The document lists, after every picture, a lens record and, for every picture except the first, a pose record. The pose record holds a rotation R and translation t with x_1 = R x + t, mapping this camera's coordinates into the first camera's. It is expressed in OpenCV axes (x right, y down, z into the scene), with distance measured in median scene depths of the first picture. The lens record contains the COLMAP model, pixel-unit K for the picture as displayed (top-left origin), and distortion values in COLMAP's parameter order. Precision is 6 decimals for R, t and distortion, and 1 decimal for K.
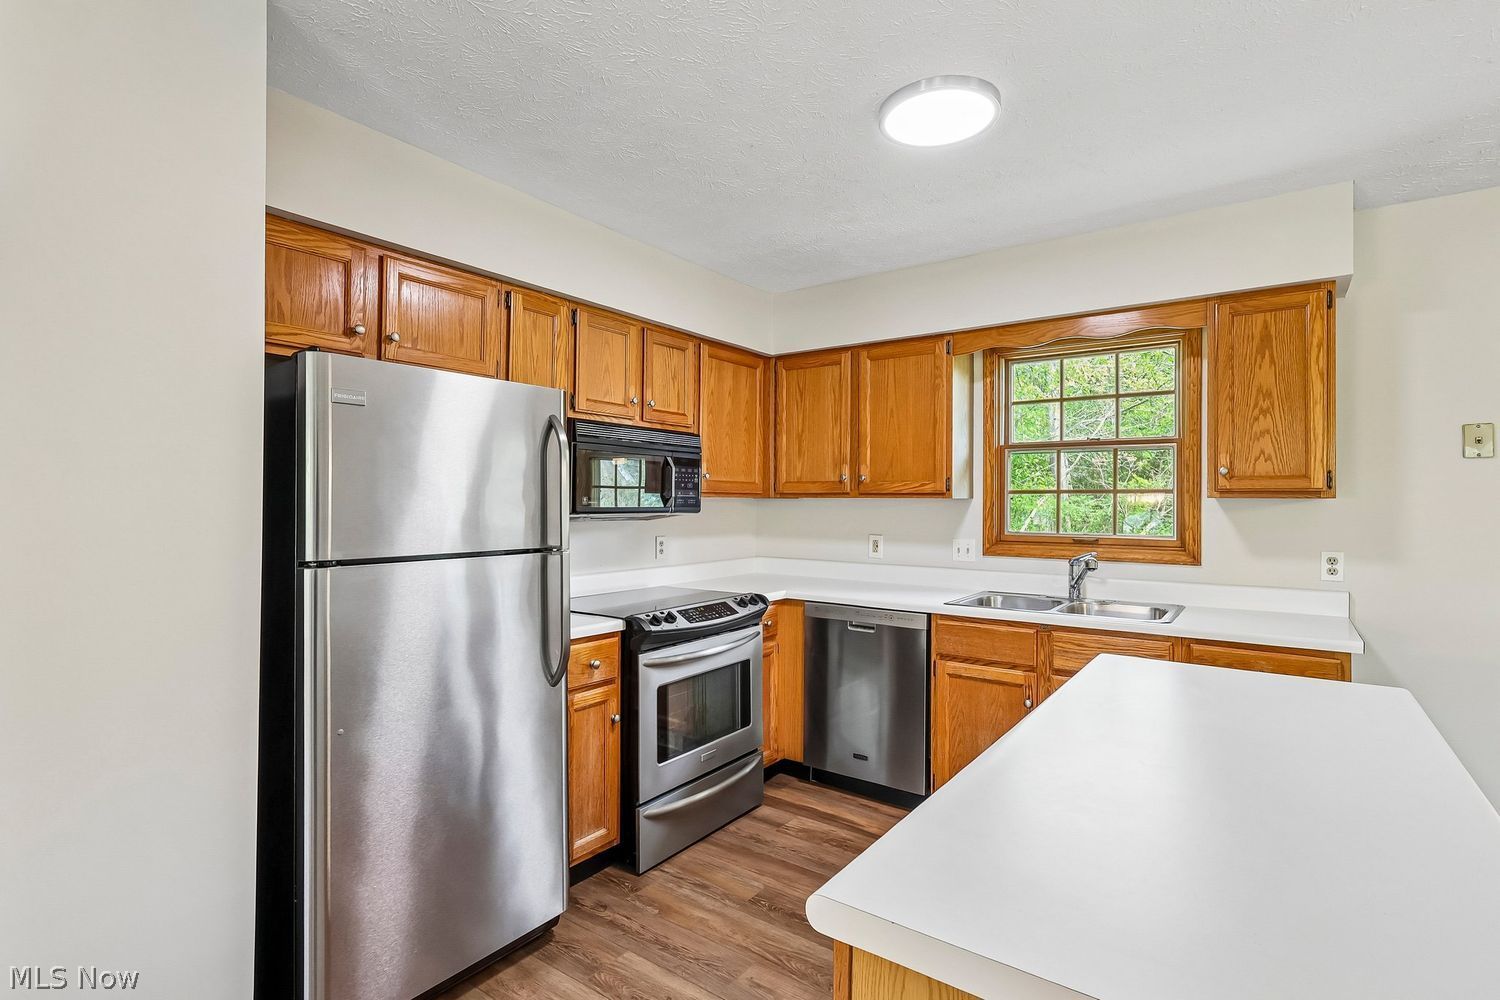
lens RADIAL K [[731.2, 0, 743.6], [0, 731.2, 494.2], [0, 0, 1]] dist [-0.002057, 0.000804]
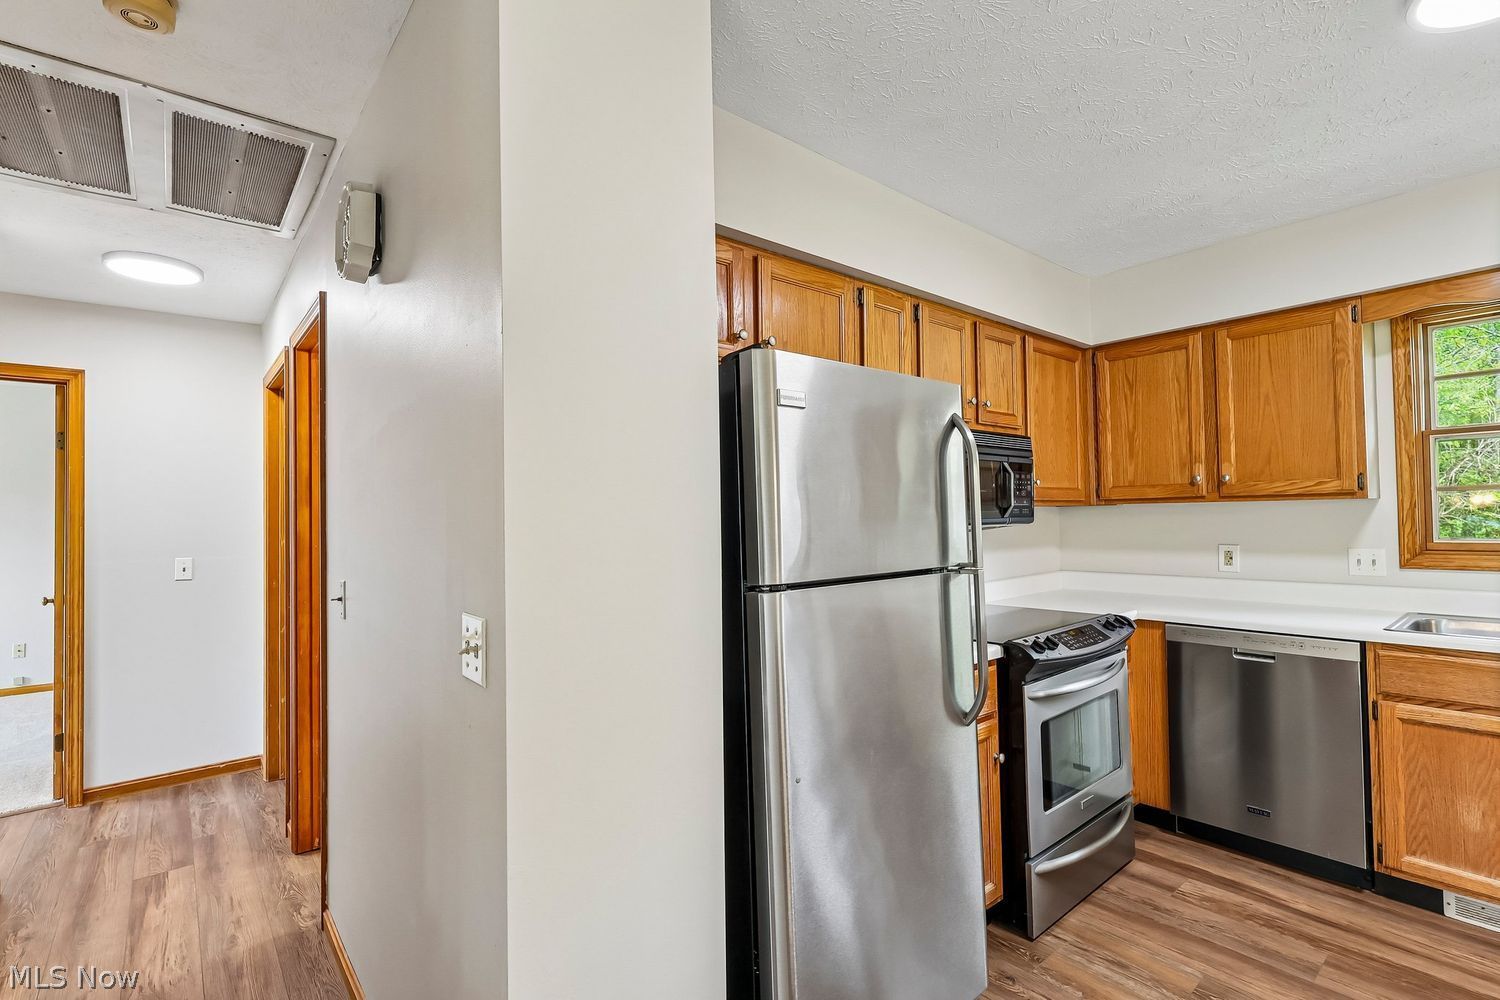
lens RADIAL K [[695.2, 0, 747.0], [0, 695.2, 502.2], [0, 0, 1]] dist [-0.003129, 0.002007]
pose [[0.971384, -0.029174, -0.235715, -0.221067], [0.026929, 0.999556, -0.012740, 0.000844], [0.235982, 0.006027, 0.971739, 0.095132]]
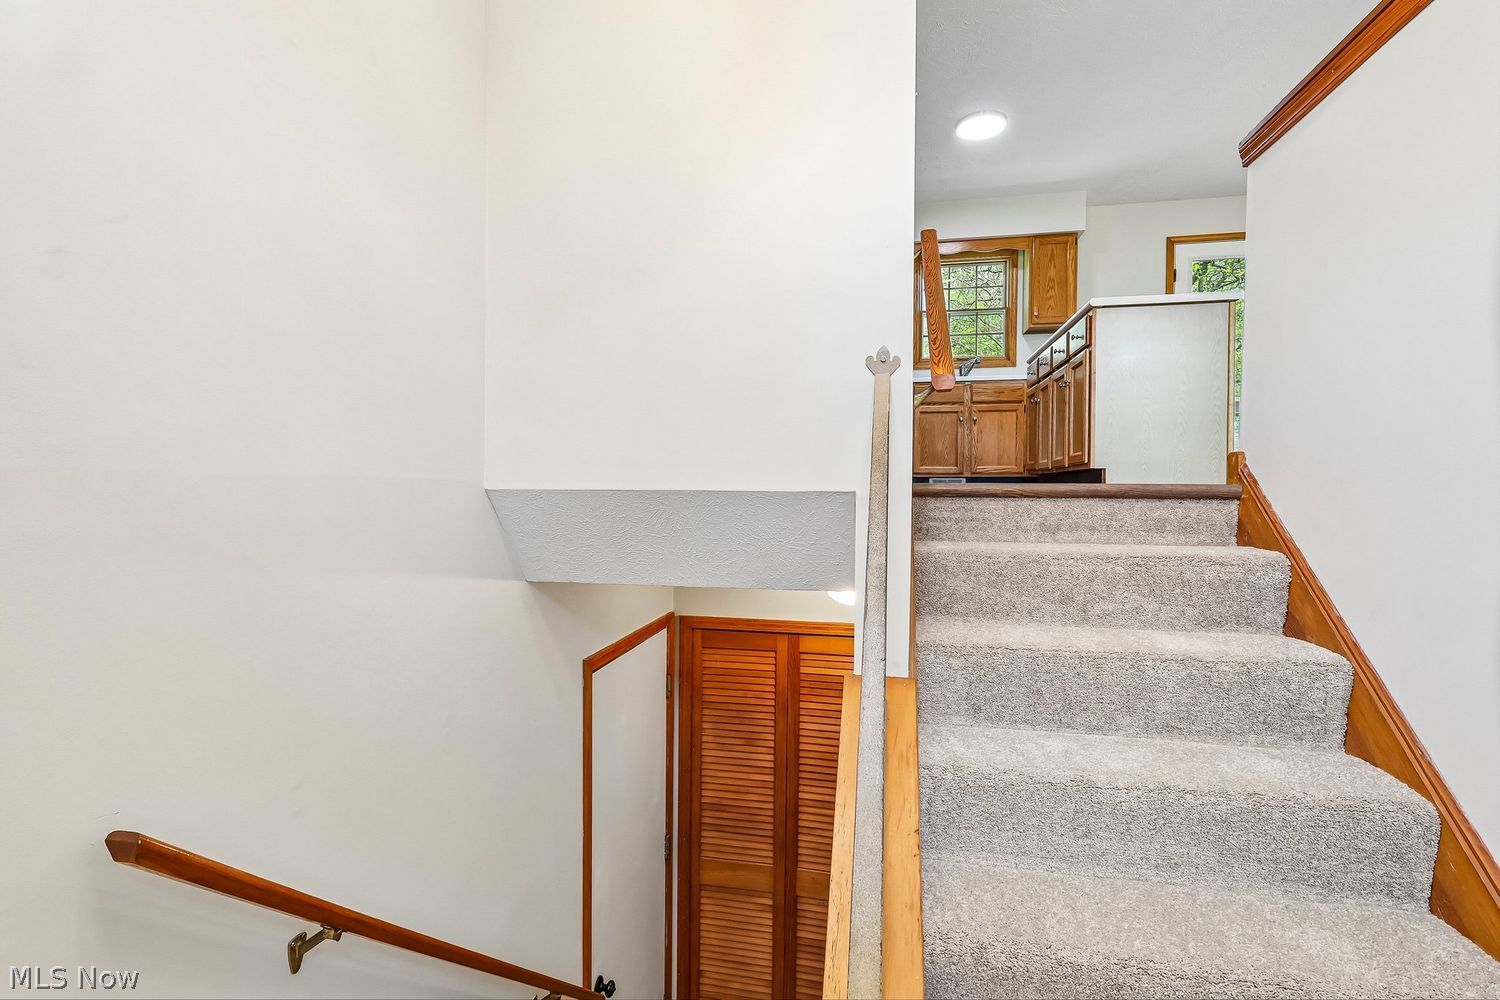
lens RADIAL K [[695.2, 0, 746.5], [0, 695.2, 502.1], [0, 0, 1]] dist [-0.003129, 0.002007]
pose [[0.907358, -0.011796, 0.420193, -0.926708], [-0.002326, 0.999450, 0.033081, 0.419807], [-0.420352, -0.030993, 0.906832, -0.510681]]
